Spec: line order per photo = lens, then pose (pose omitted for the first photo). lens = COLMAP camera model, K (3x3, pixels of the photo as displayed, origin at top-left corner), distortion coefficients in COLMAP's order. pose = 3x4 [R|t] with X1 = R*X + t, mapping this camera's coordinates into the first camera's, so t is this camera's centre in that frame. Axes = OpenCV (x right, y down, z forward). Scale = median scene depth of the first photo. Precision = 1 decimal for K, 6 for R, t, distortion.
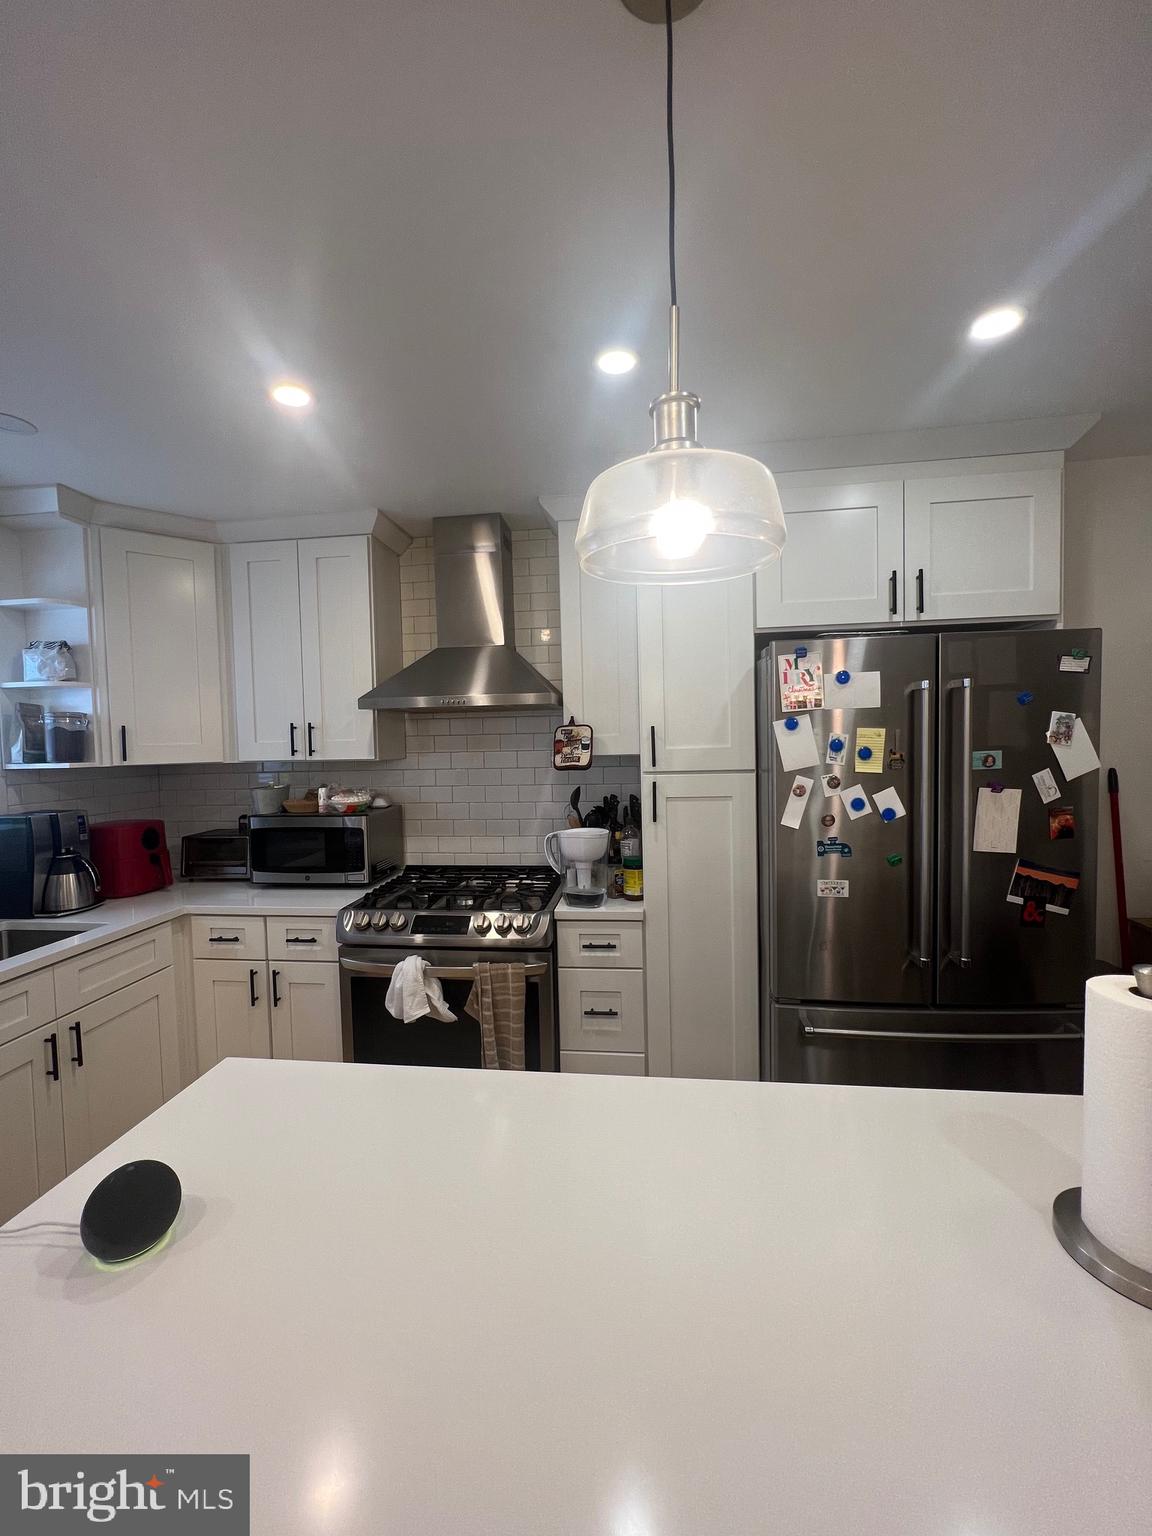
lens RADIAL K [[617.0, 0, 574.9], [0, 617.0, 766.4], [0, 0, 1]] dist [-0.006159, 0.000597]
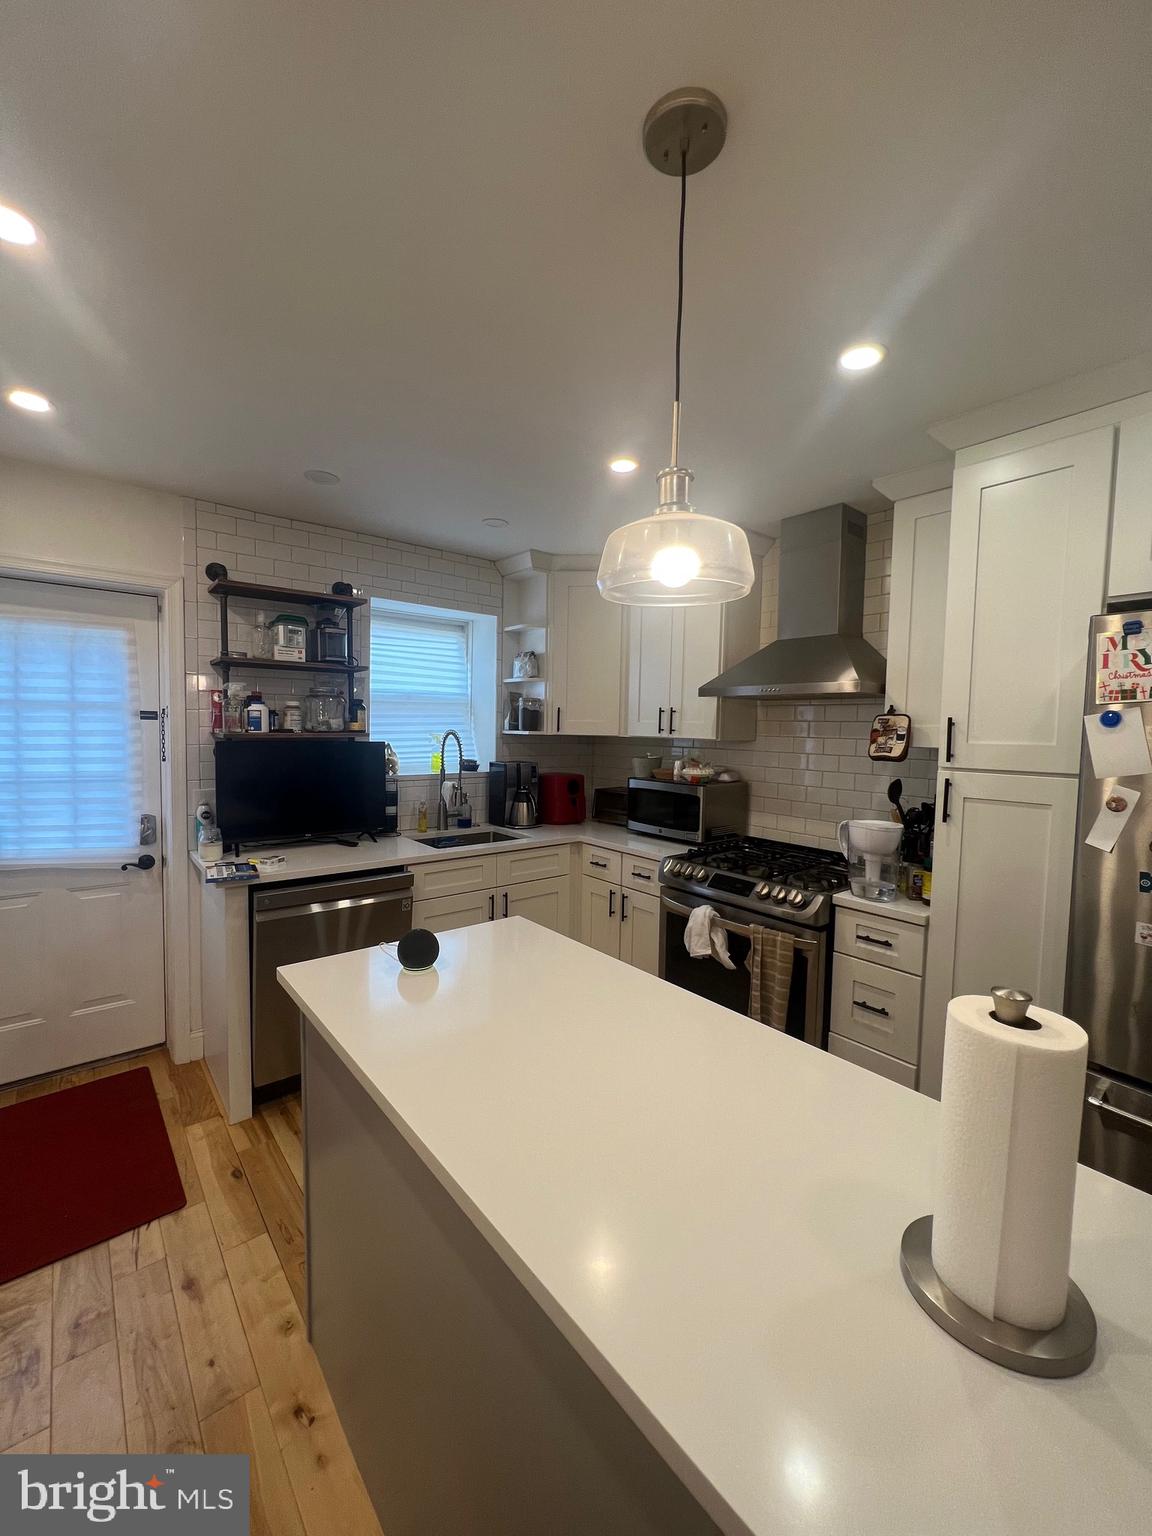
lens RADIAL K [[617.0, 0, 572.1], [0, 617.0, 767.5], [0, 0, 1]] dist [-0.006159, 0.000597]
pose [[0.720004, 0.082212, -0.689083, 0.332377], [-0.062604, 0.996604, 0.053488, -0.004821], [0.691141, 0.004628, 0.722706, -0.040066]]
